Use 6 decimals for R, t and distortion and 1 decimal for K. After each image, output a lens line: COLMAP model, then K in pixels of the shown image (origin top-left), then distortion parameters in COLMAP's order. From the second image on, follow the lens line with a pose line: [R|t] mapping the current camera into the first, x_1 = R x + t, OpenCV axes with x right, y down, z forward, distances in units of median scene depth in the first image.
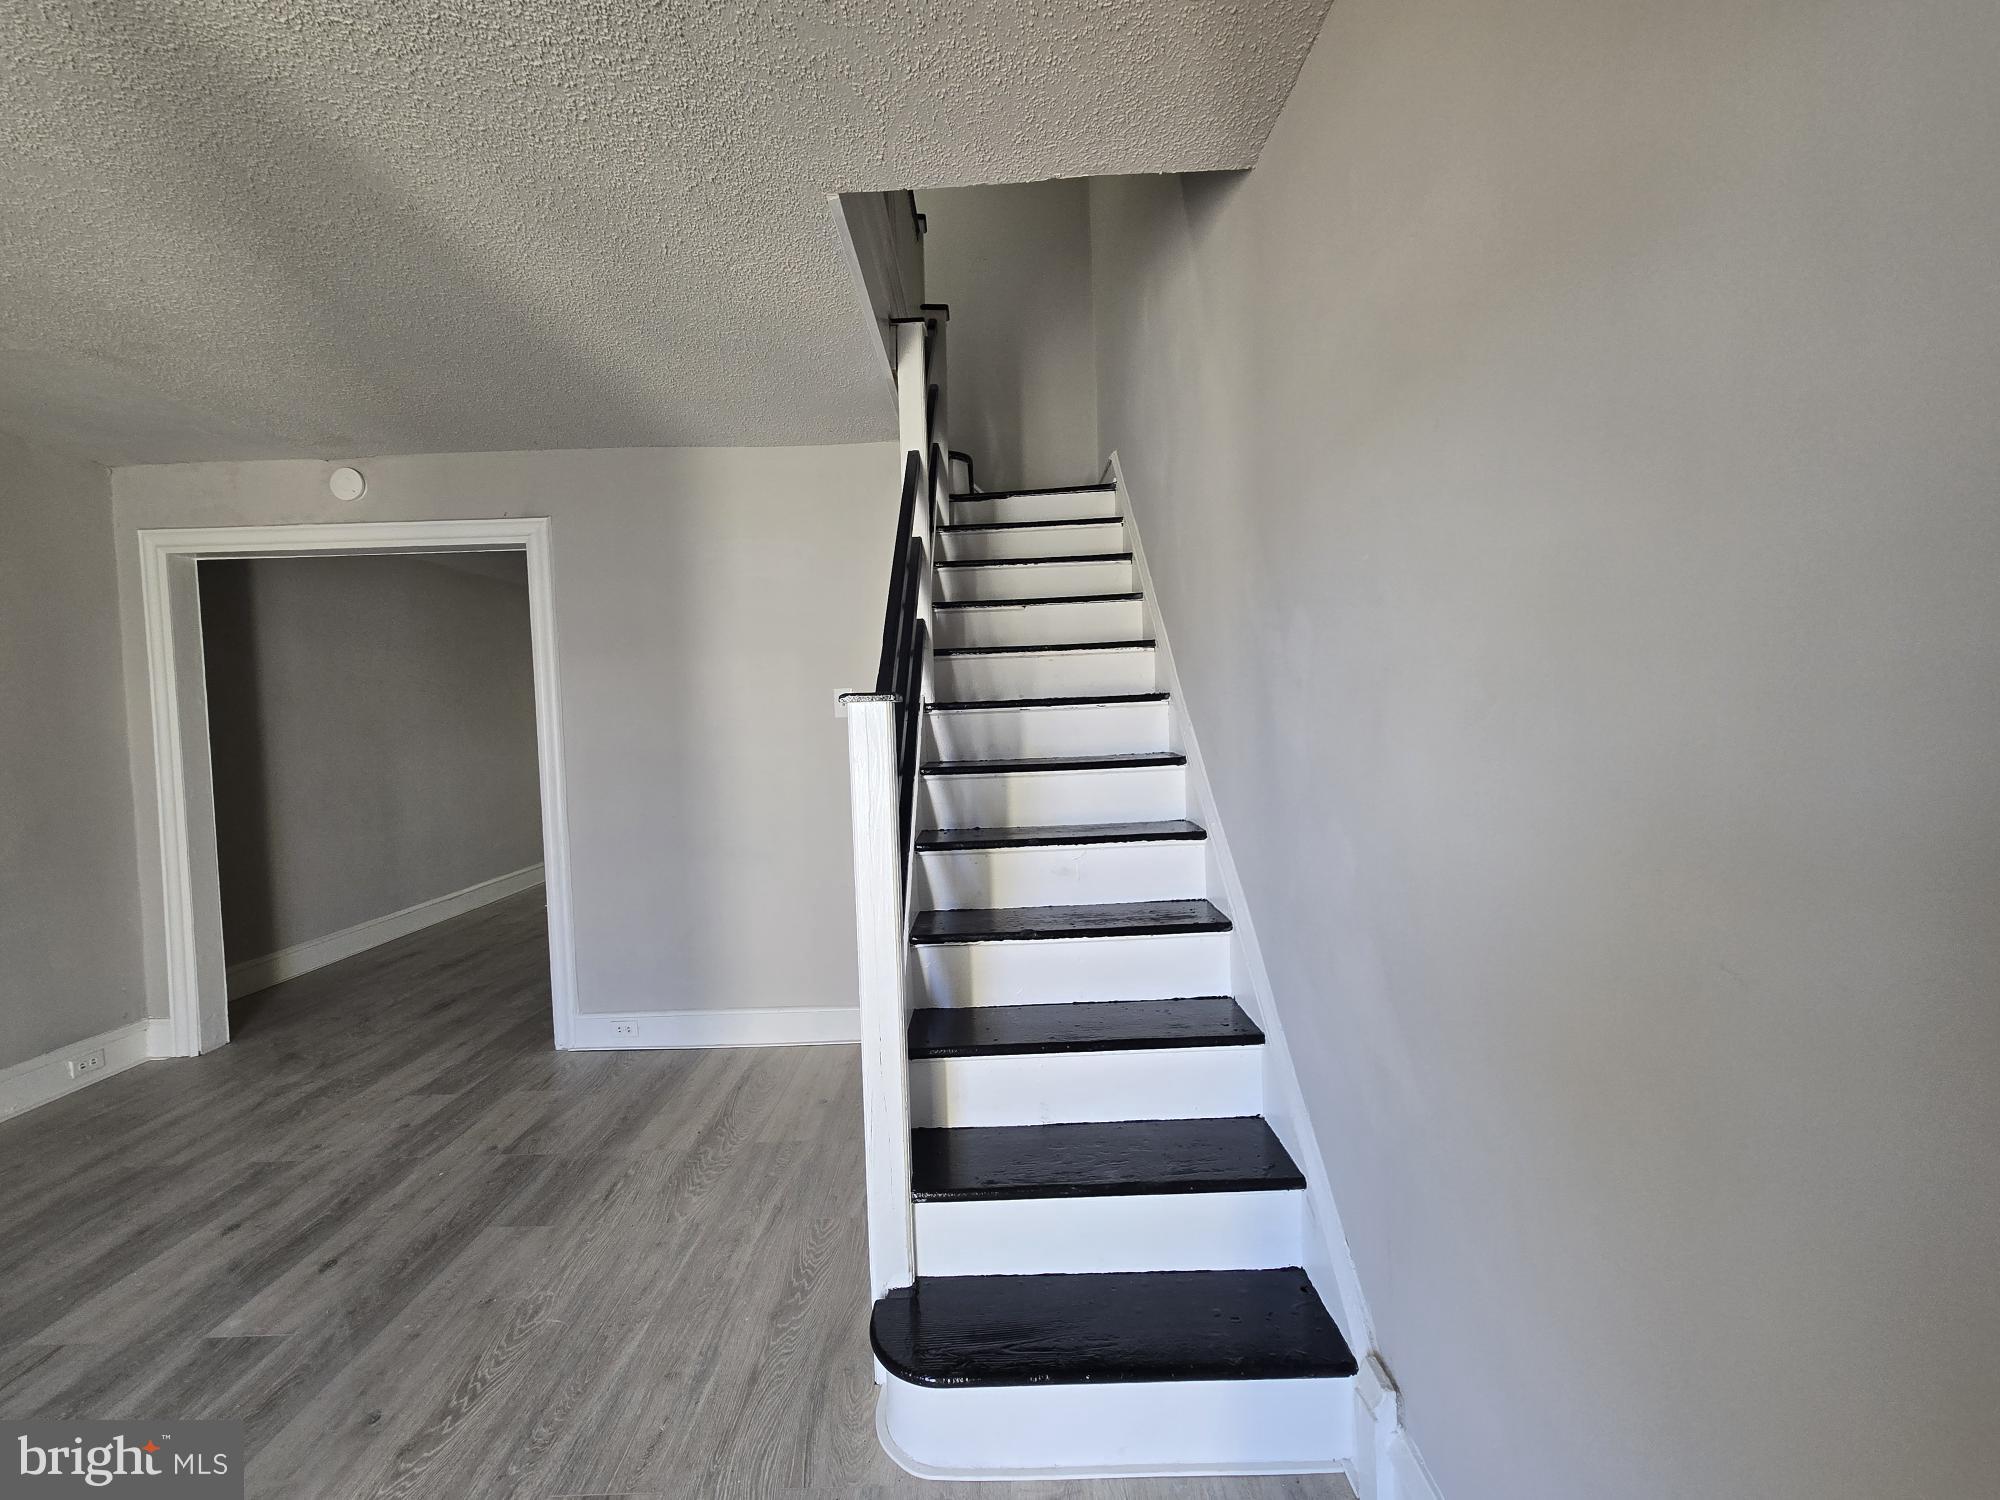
lens RADIAL K [[821.3, 0, 995.0], [0, 821.3, 746.0], [0, 0, 1]] dist [-0.000486, 0.000697]
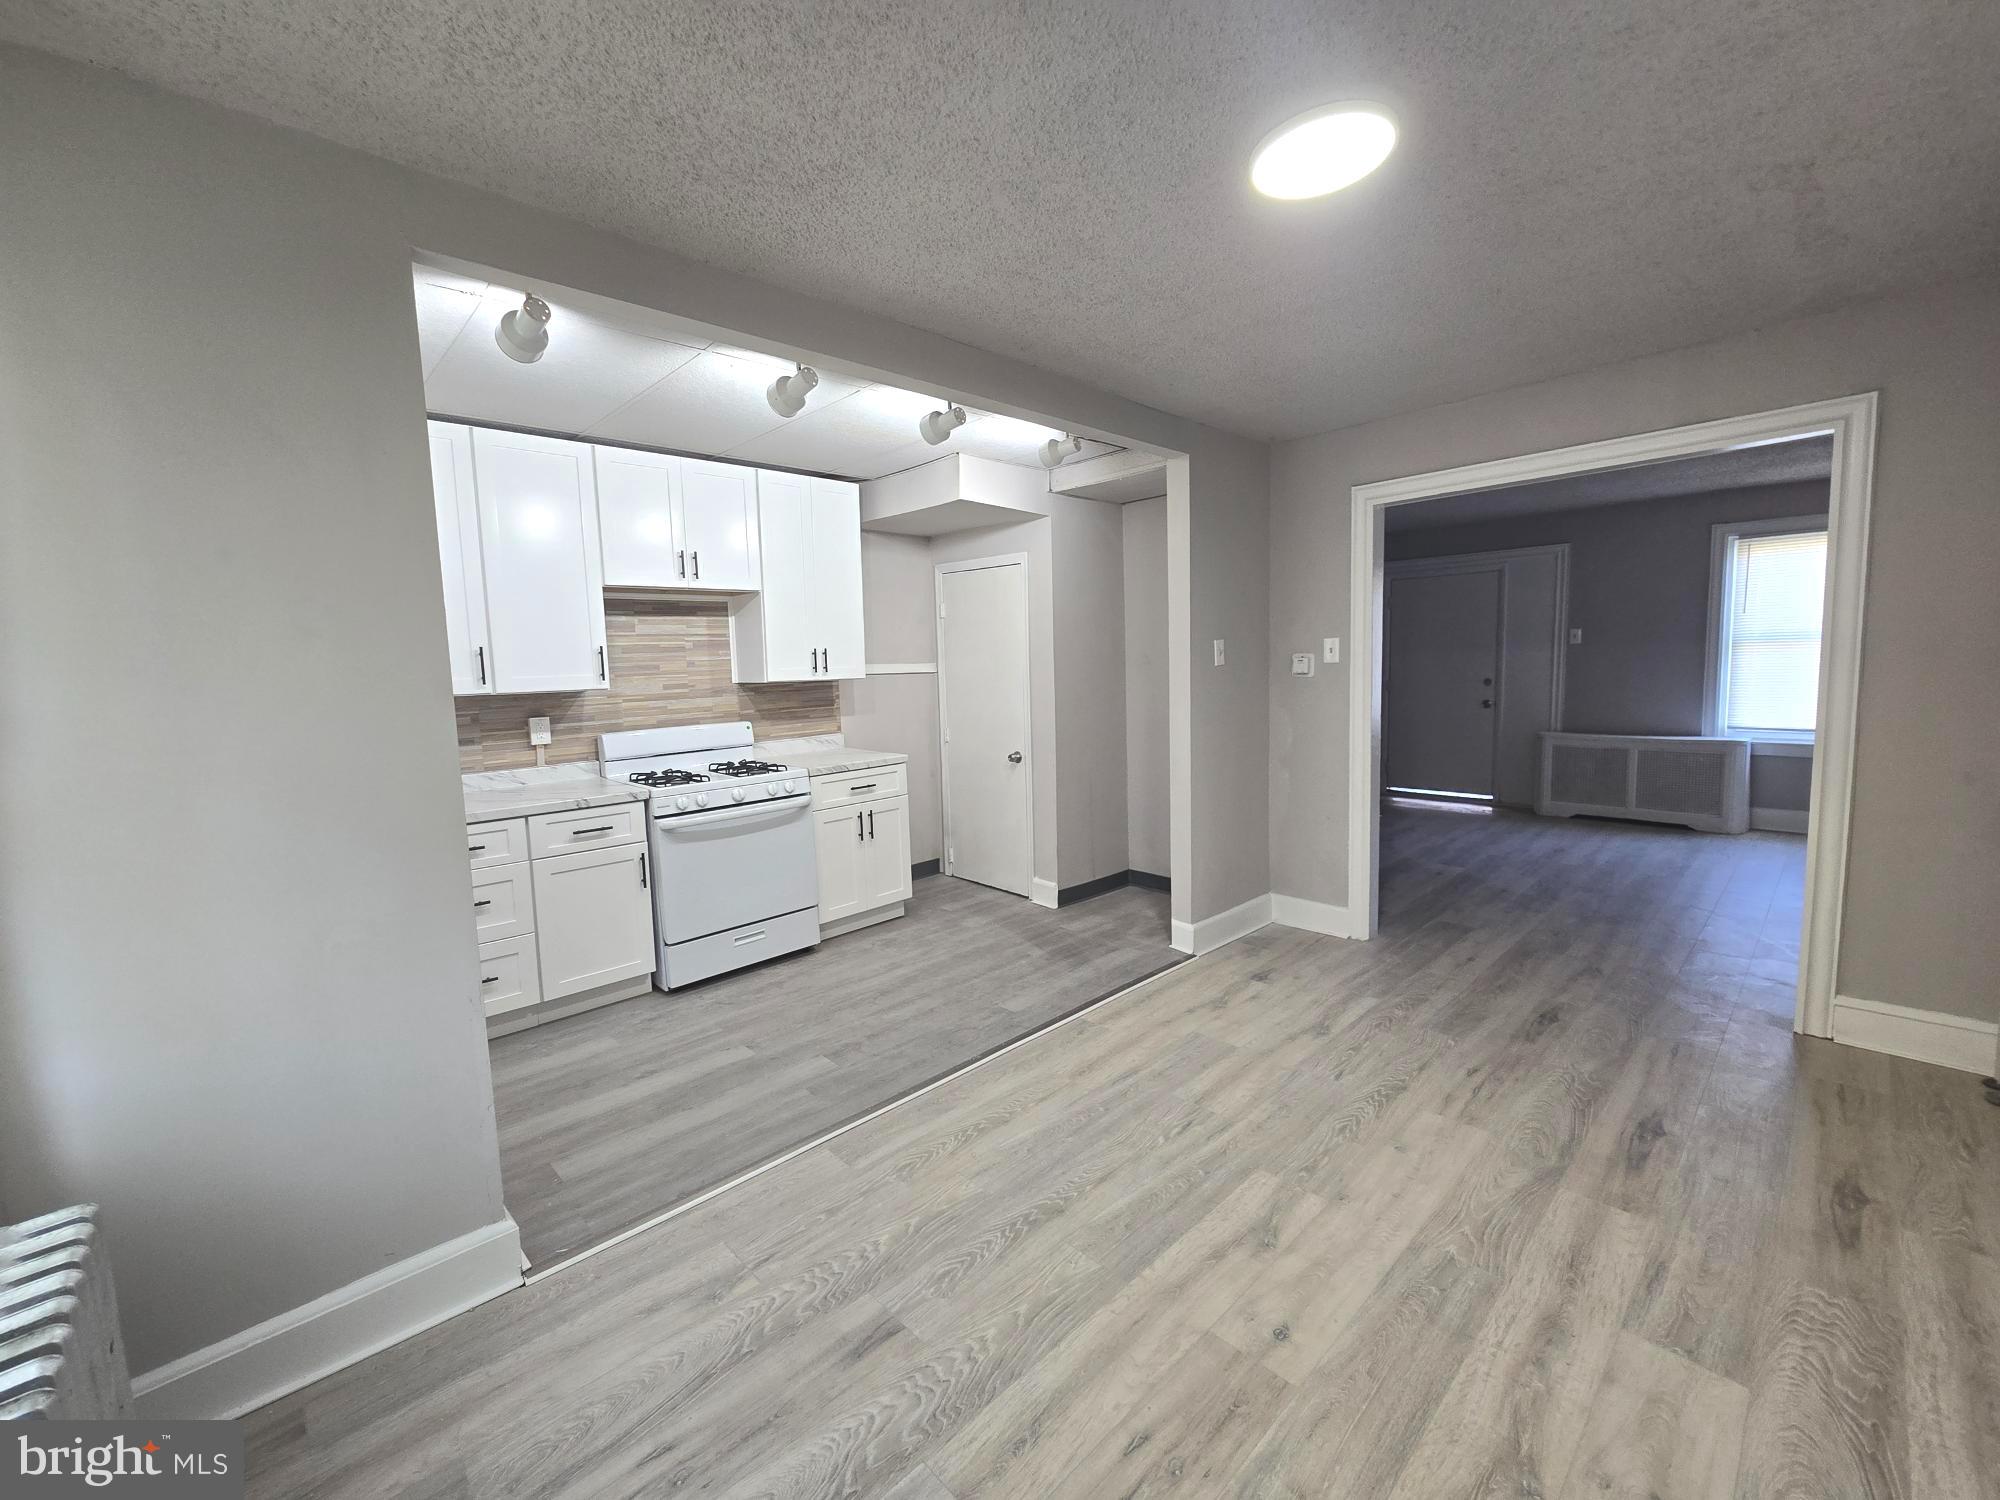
lens RADIAL K [[821.3, 0, 995.0], [0, 821.3, 746.0], [0, 0, 1]] dist [-0.000486, 0.000697]
pose [[-0.692892, -0.023538, 0.720657, -1.365904], [0.084713, 0.989888, 0.113781, -0.120768], [-0.716048, 0.139886, -0.683891, 2.963930]]
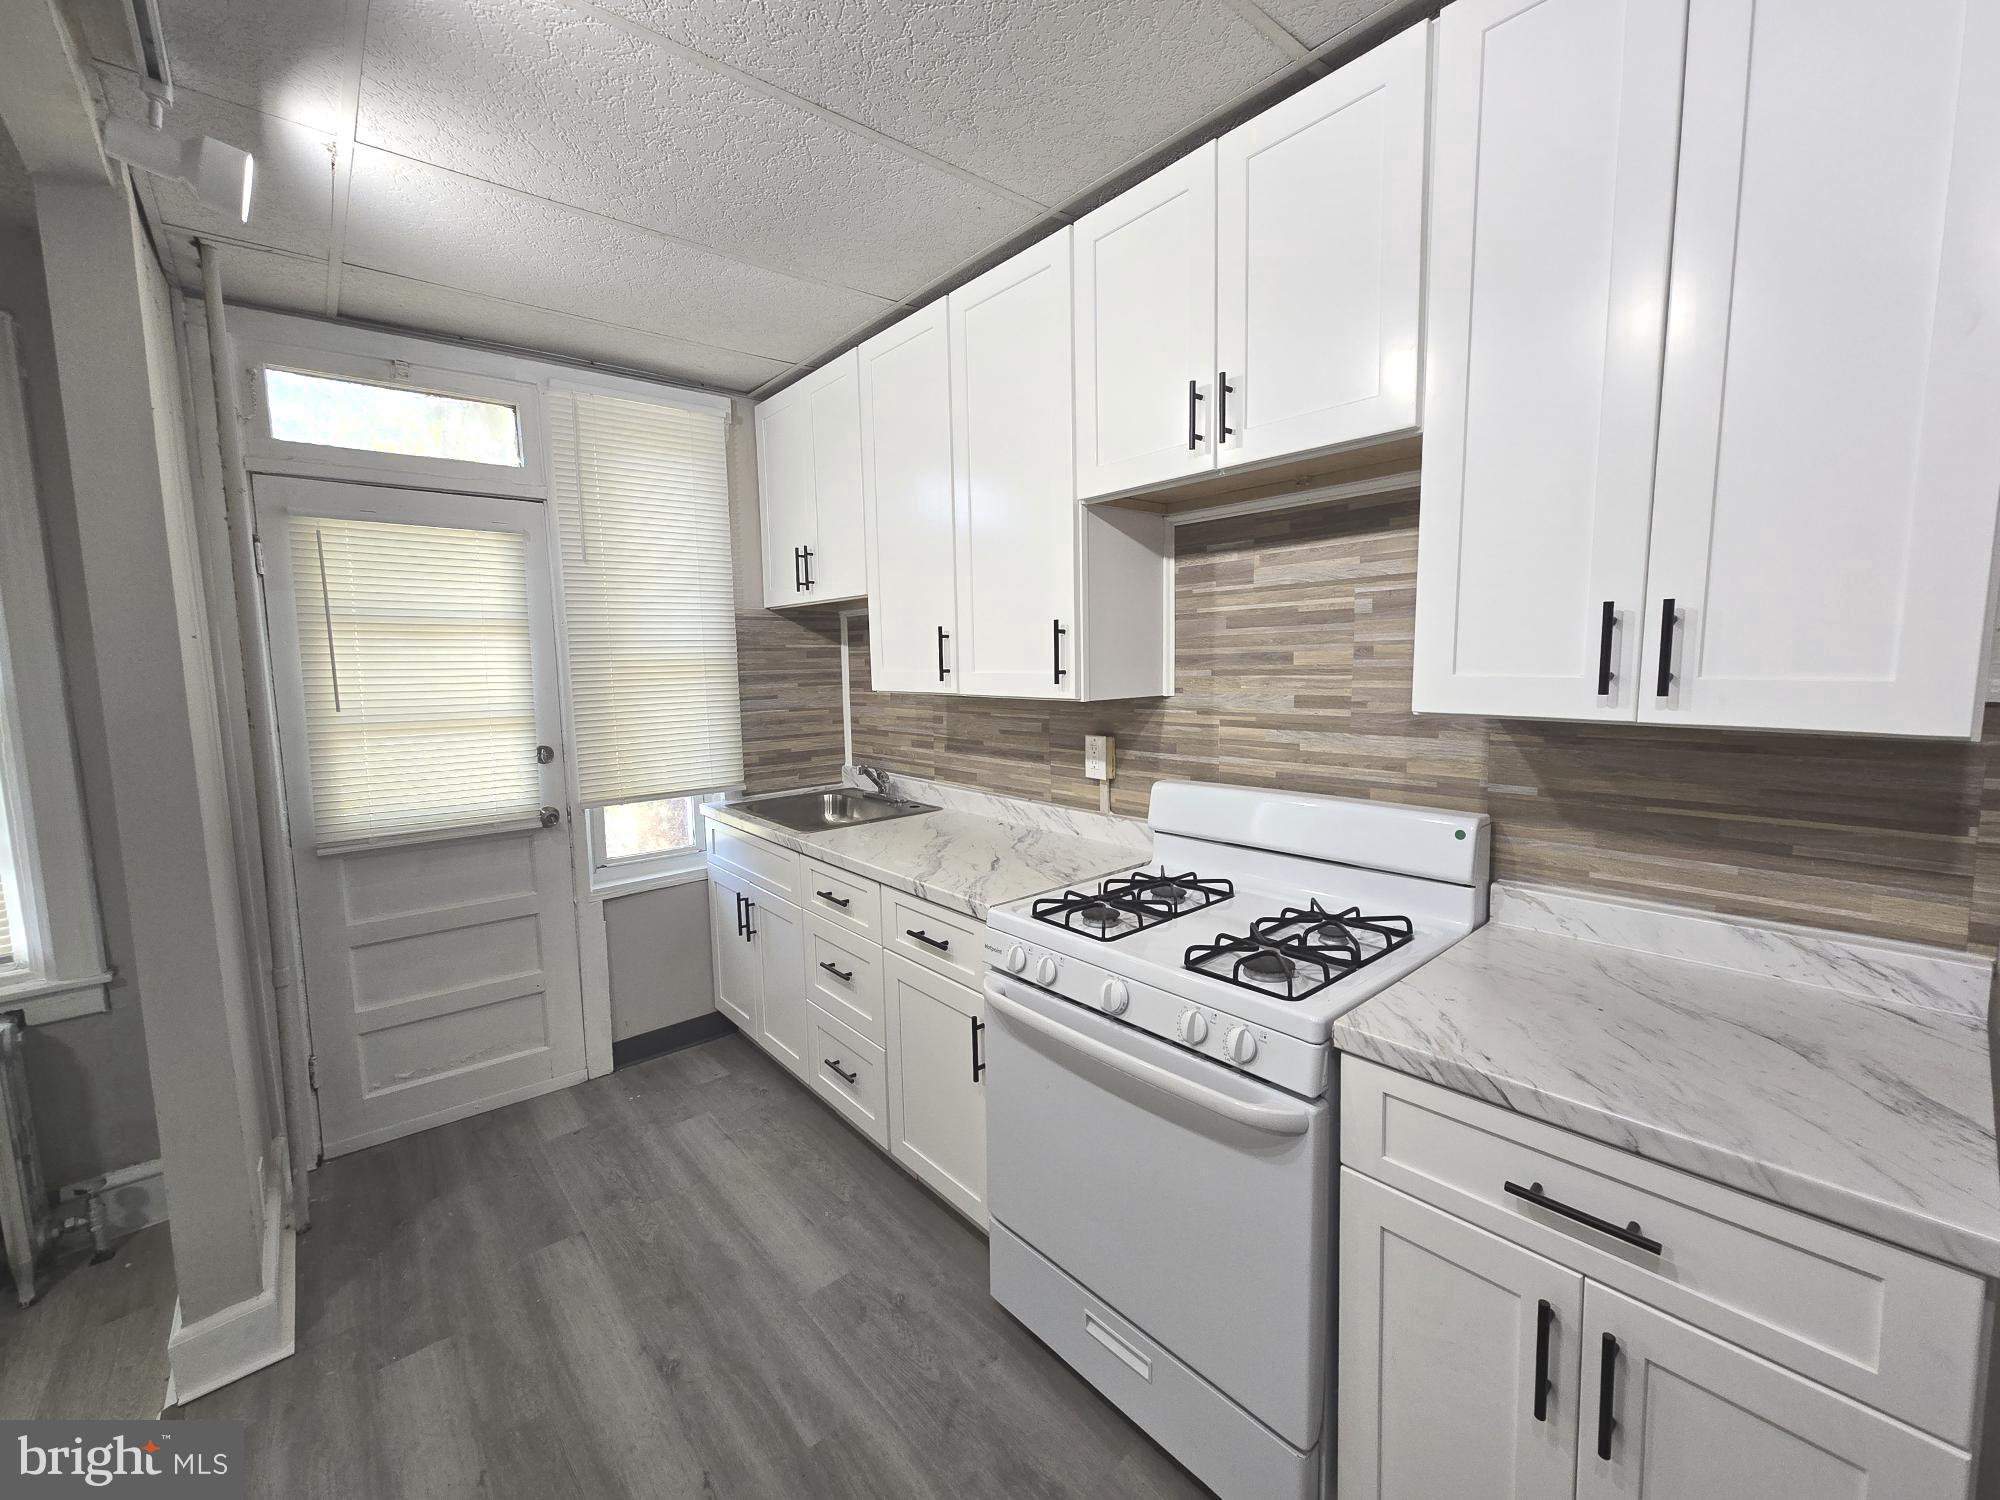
lens RADIAL K [[821.3, 0, 995.0], [0, 821.3, 746.0], [0, 0, 1]] dist [-0.000486, 0.000697]
pose [[0.756480, -0.055885, 0.651625, -0.429229], [0.026644, 0.998149, 0.054673, -0.114563], [-0.653474, -0.023997, 0.756568, 1.933531]]
